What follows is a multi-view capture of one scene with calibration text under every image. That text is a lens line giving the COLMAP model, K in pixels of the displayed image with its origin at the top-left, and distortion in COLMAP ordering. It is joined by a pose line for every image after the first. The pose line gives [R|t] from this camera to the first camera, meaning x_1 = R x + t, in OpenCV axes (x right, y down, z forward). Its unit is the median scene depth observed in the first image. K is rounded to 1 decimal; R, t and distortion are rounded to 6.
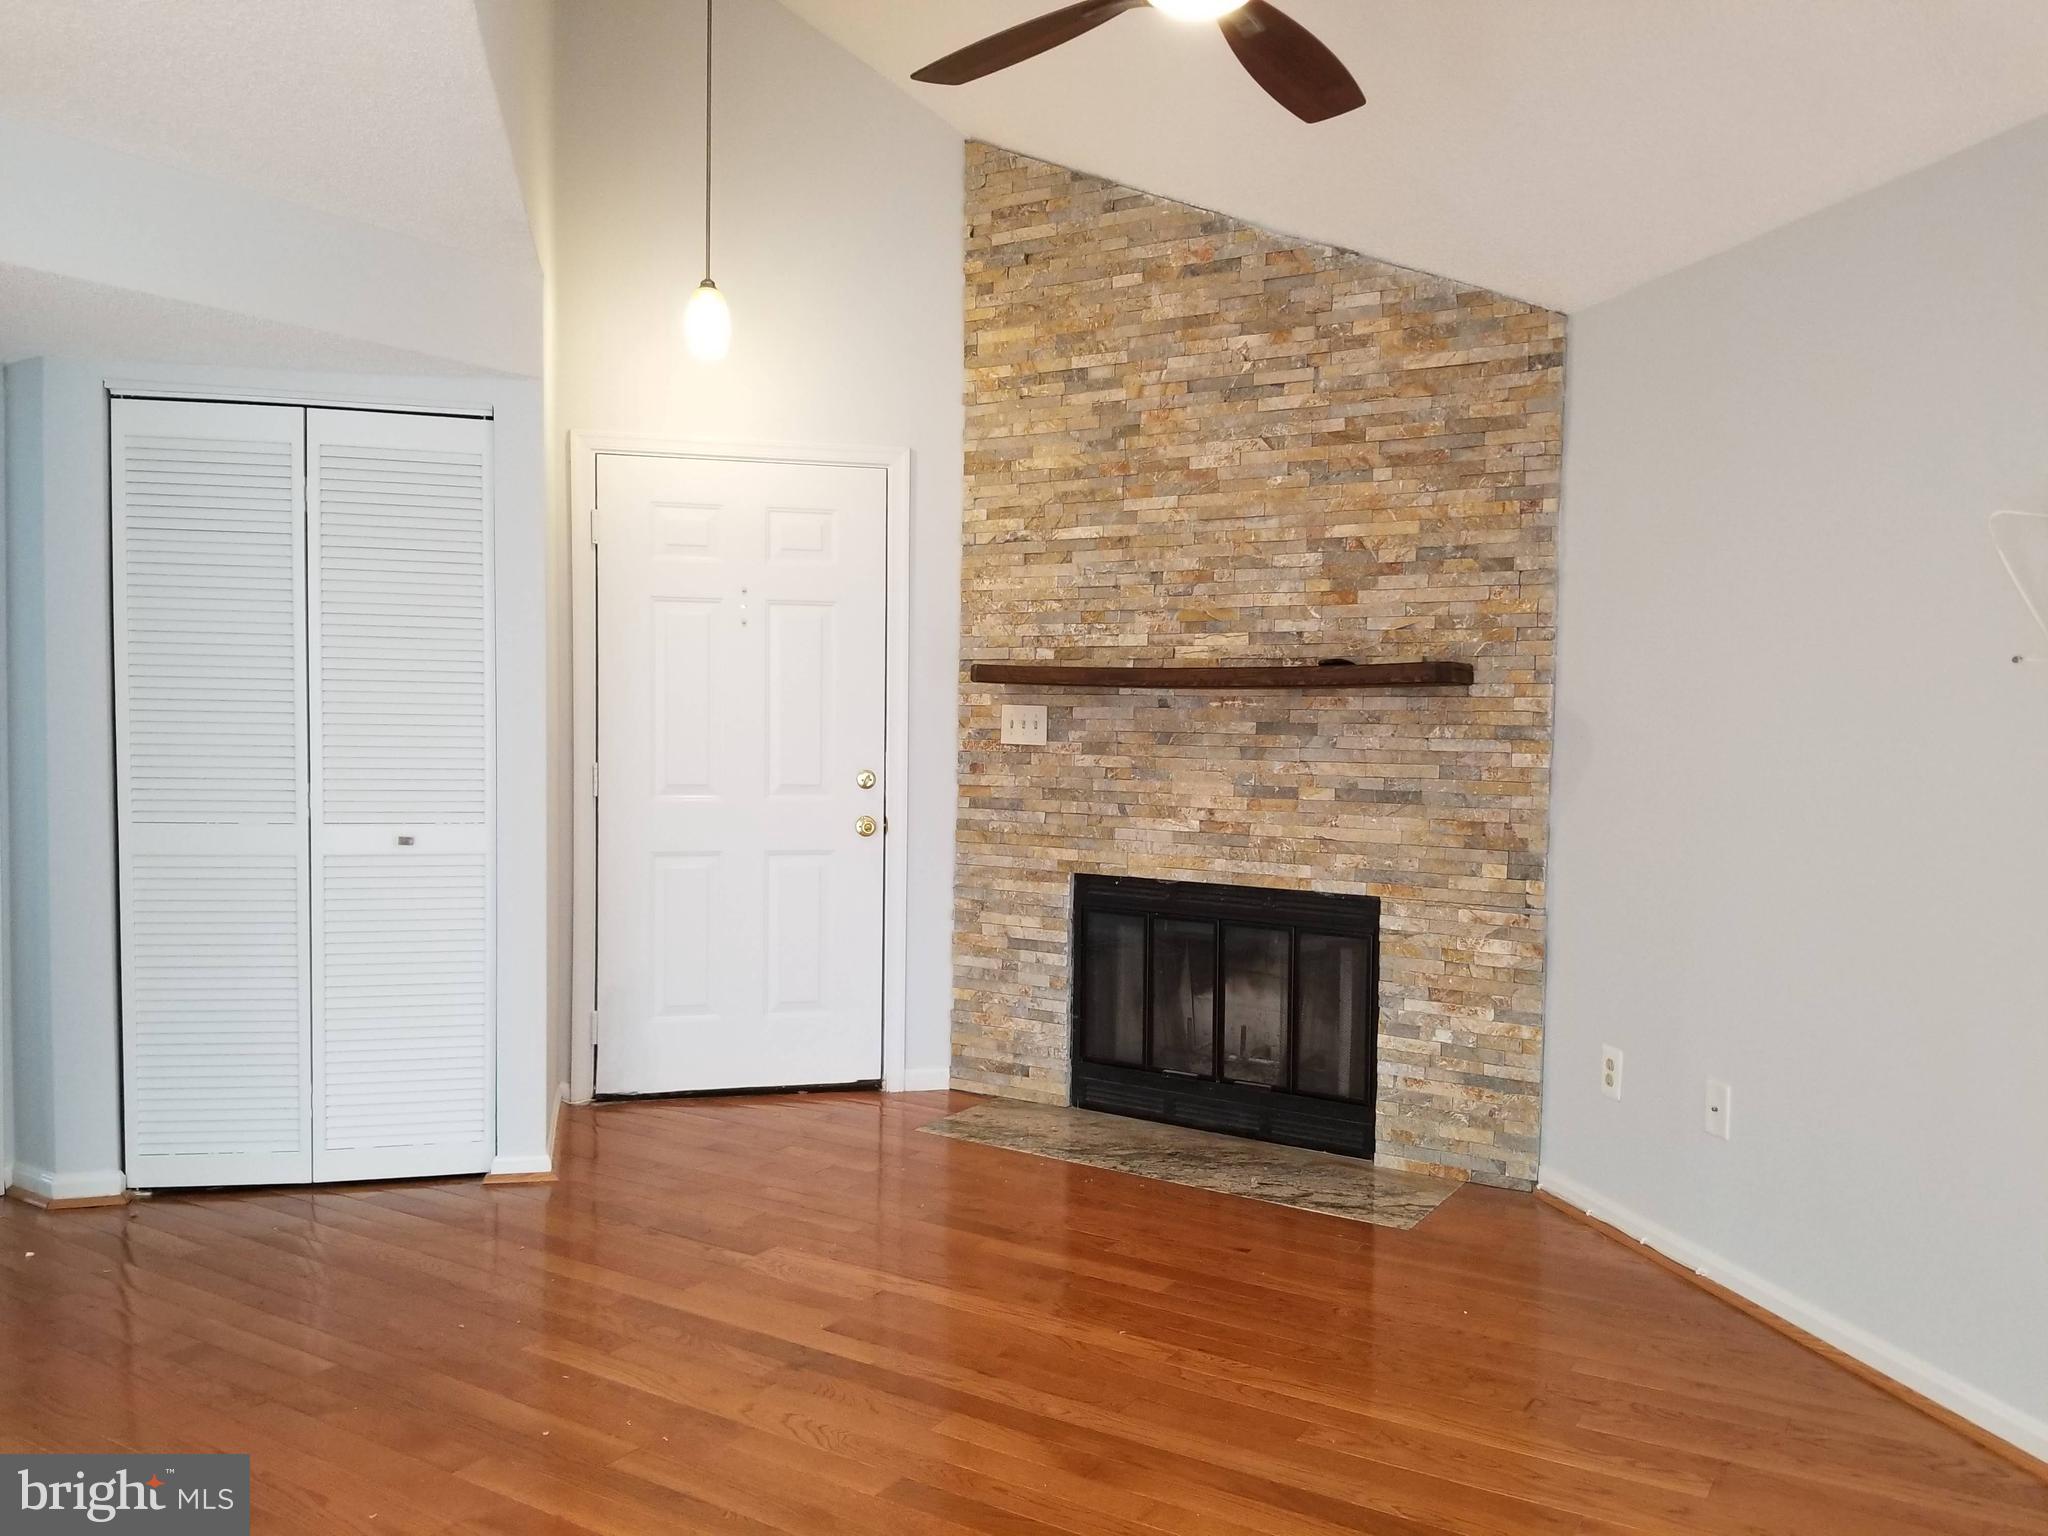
lens RADIAL K [[1588.7, 0, 1011.0], [0, 1588.7, 774.7], [0, 0, 1]] dist [0.136699, -0.335883]
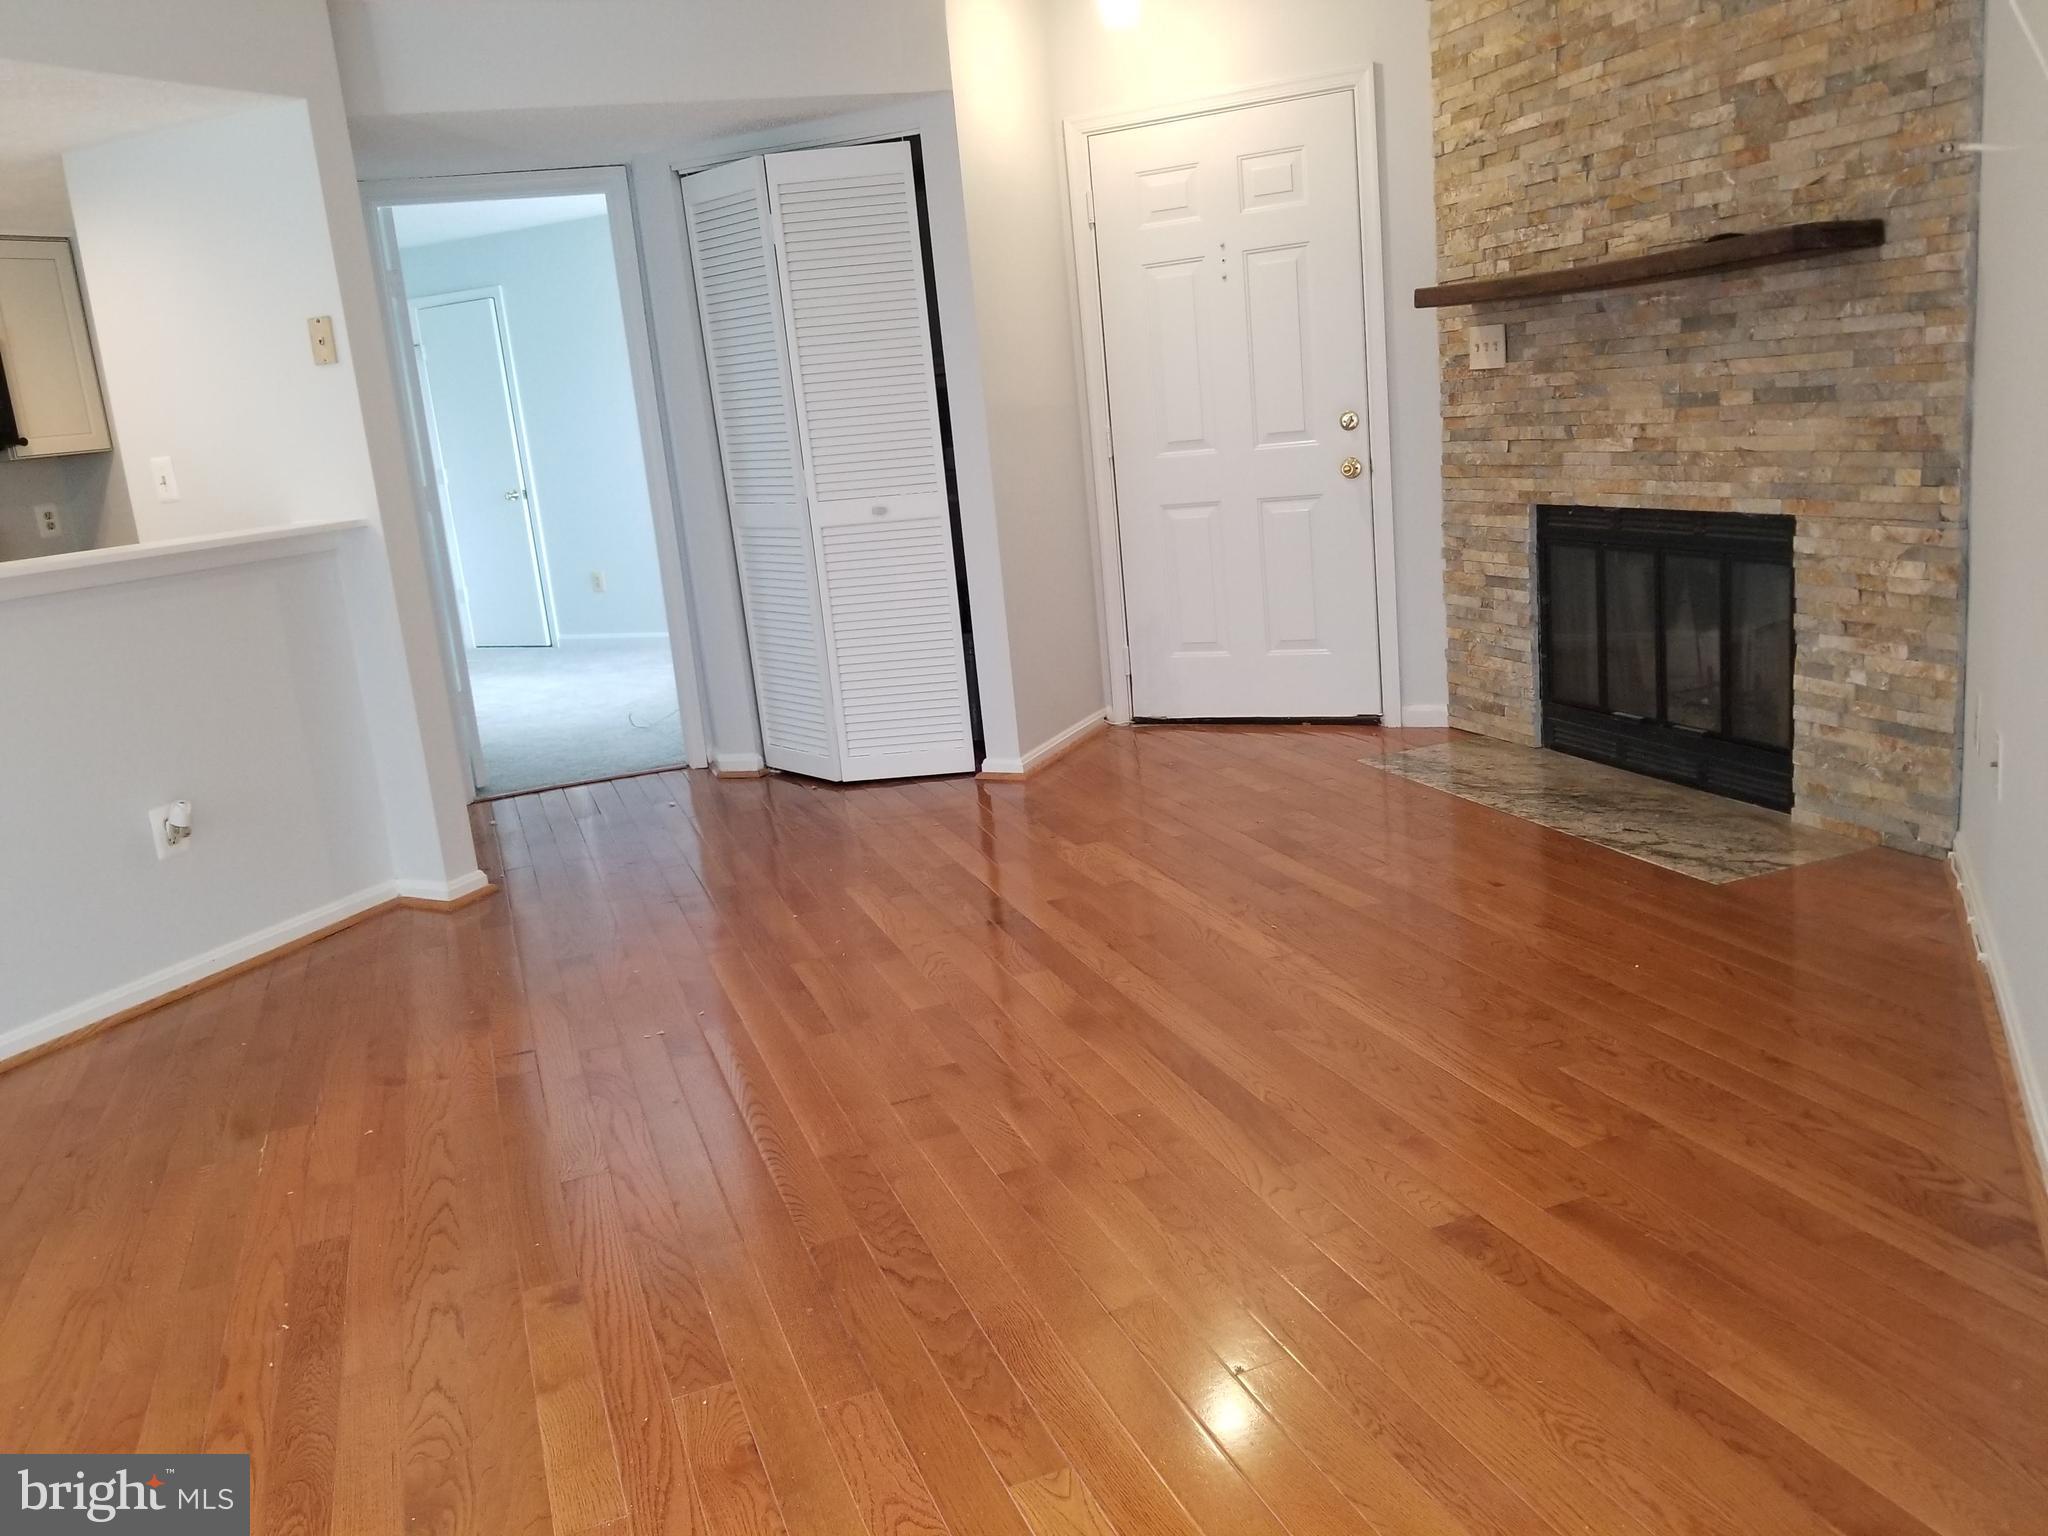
lens RADIAL K [[1608.7, 0, 1007.6], [0, 1608.7, 742.2], [0, 0, 1]] dist [0.056964, -0.105902]
pose [[0.779198, 0.042328, -0.625347, 0.428140], [0.080188, 0.982786, 0.166438, 0.017230], [0.621627, -0.179833, 0.762391, 0.059494]]
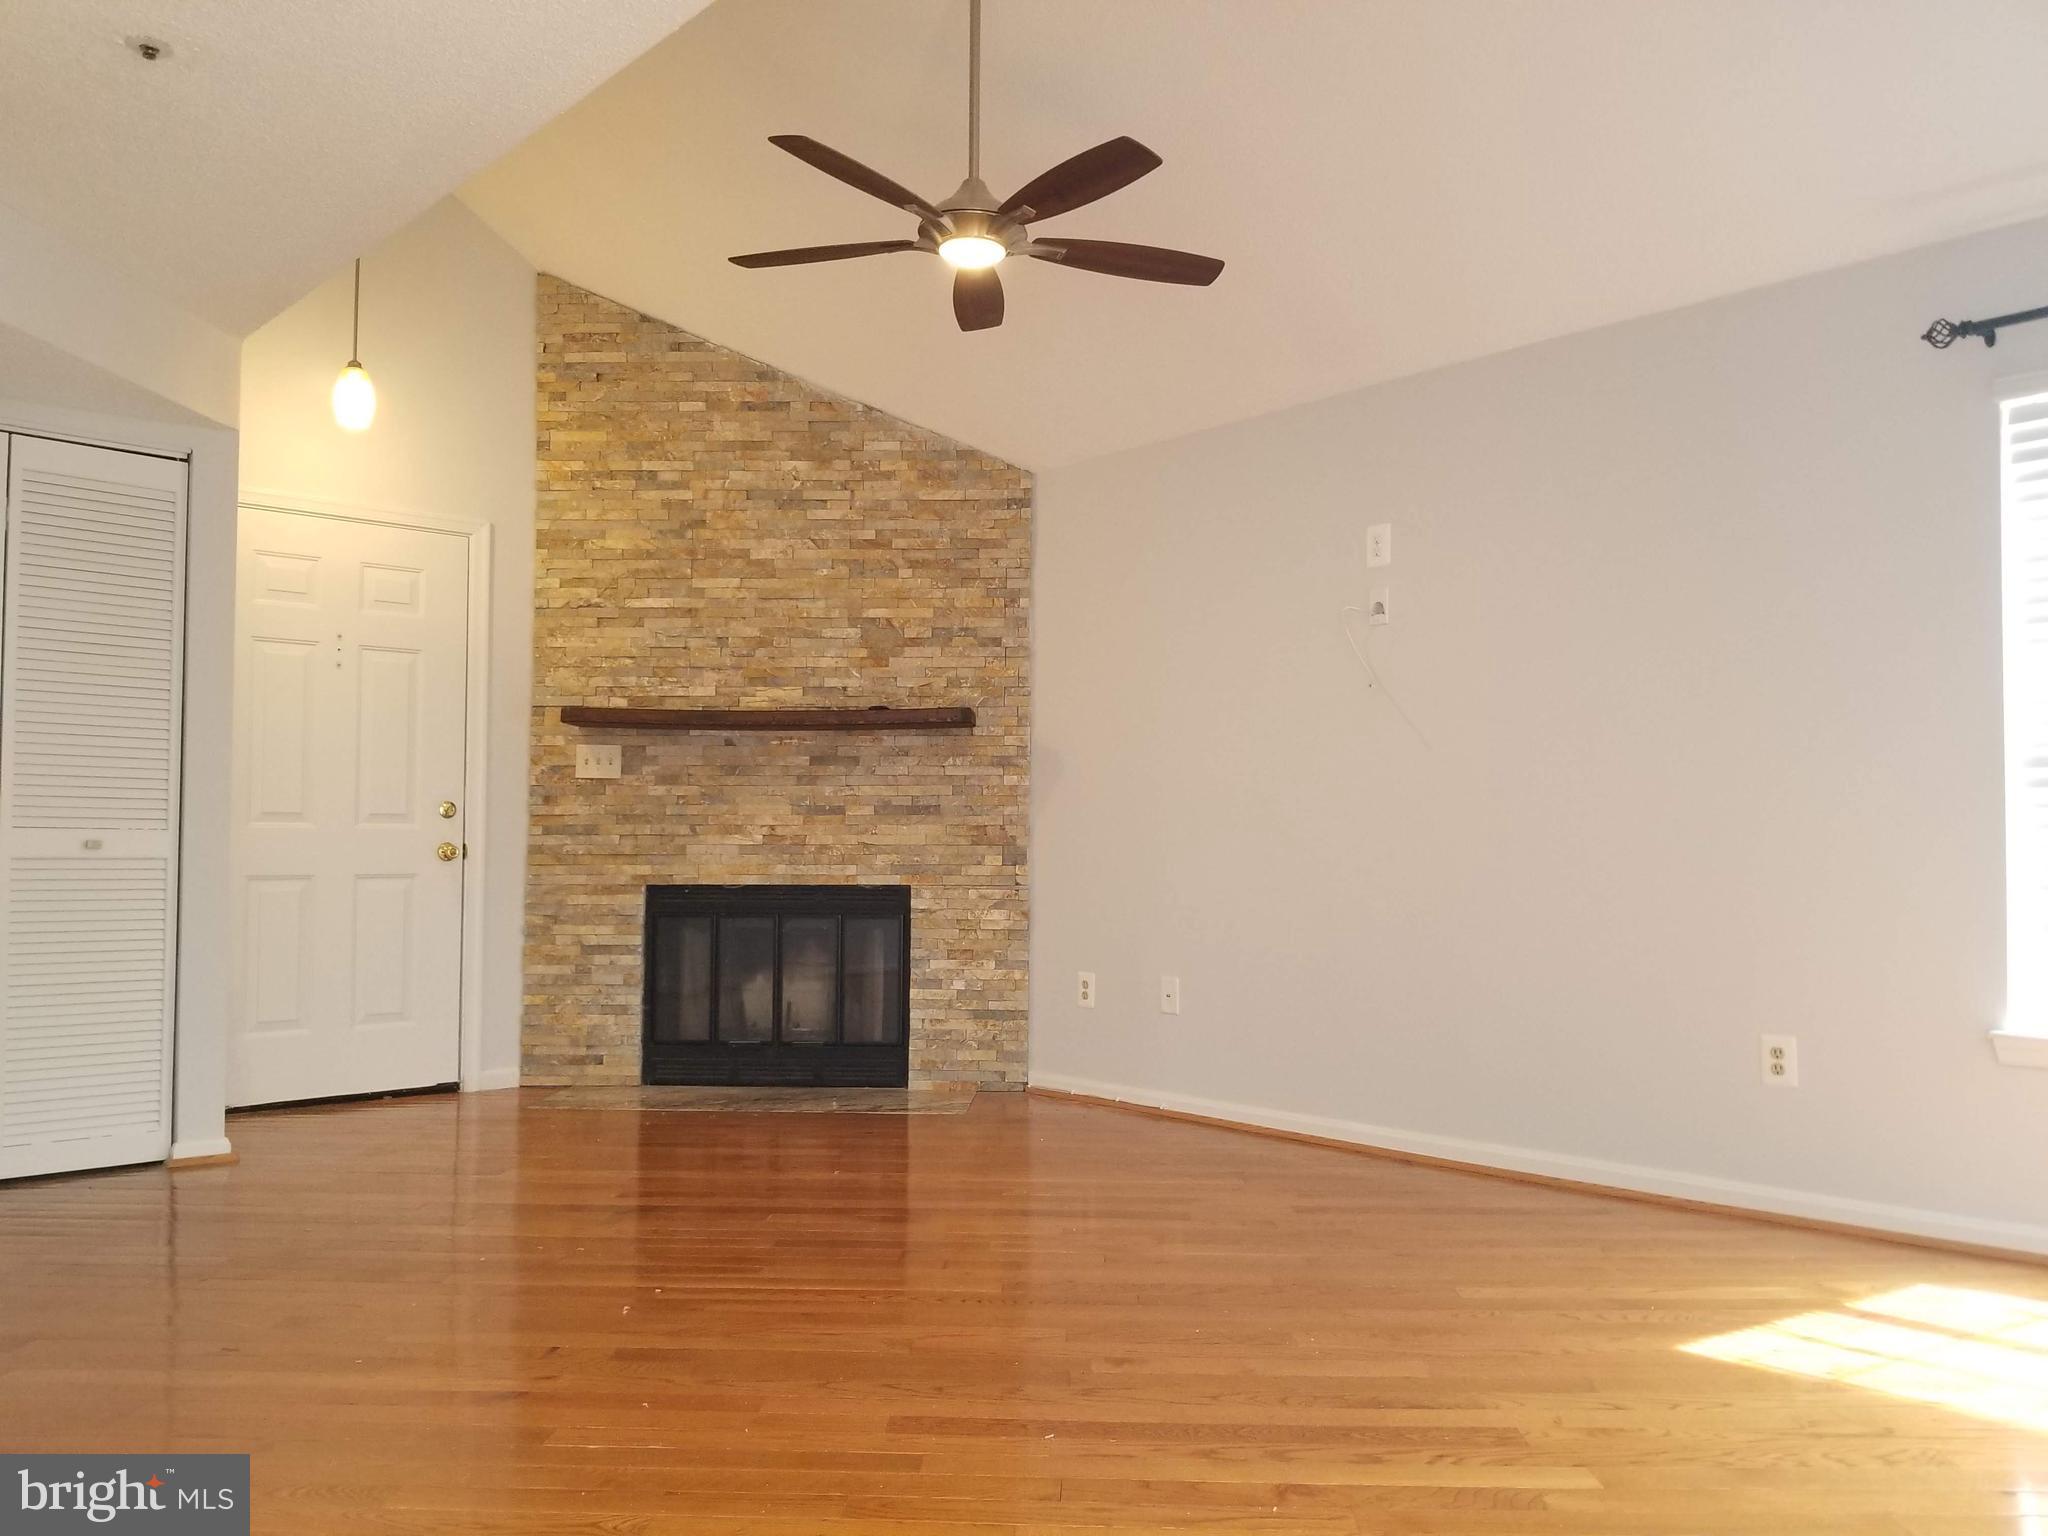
lens RADIAL K [[1621.2, 0, 1029.2], [0, 1621.2, 767.7], [0, 0, 1]] dist [0.112442, -0.165963]
pose [[0.868572, 0.013039, 0.495391, -0.340033], [0.029750, 0.996479, -0.078390, 0.083948], [-0.494669, 0.082825, 0.865126, -0.219579]]
